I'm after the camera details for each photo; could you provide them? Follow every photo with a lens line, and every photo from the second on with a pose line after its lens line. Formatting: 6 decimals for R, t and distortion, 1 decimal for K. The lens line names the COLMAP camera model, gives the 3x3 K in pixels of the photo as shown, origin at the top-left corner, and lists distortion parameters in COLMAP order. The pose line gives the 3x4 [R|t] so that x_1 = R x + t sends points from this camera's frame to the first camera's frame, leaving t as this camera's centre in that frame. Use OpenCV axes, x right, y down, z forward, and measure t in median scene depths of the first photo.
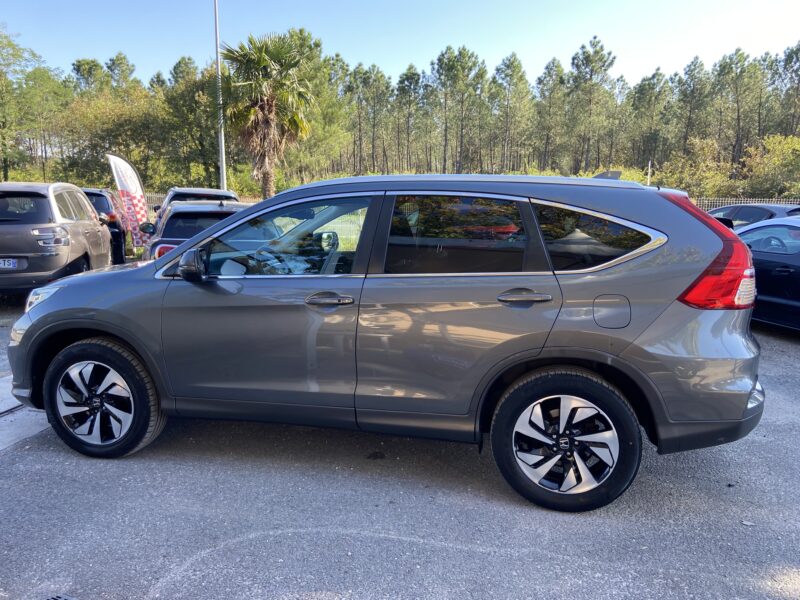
lens RADIAL K [[605.0, 0, 413.9], [0, 605.0, 296.6], [0, 0, 1]] dist [0.080236, -0.099423]
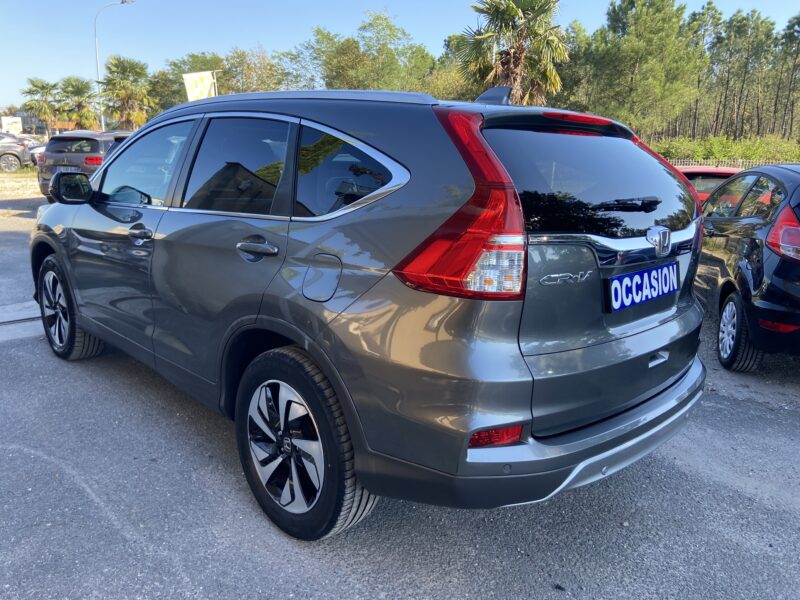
lens RADIAL K [[605.0, 0, 407.6], [0, 605.0, 304.2], [0, 0, 1]] dist [0.080236, -0.099423]
pose [[0.843429, 0.140987, -0.518410, 0.741451], [-0.109291, 0.989801, 0.091376, -0.018524], [0.526006, -0.020412, 0.850236, 0.435764]]
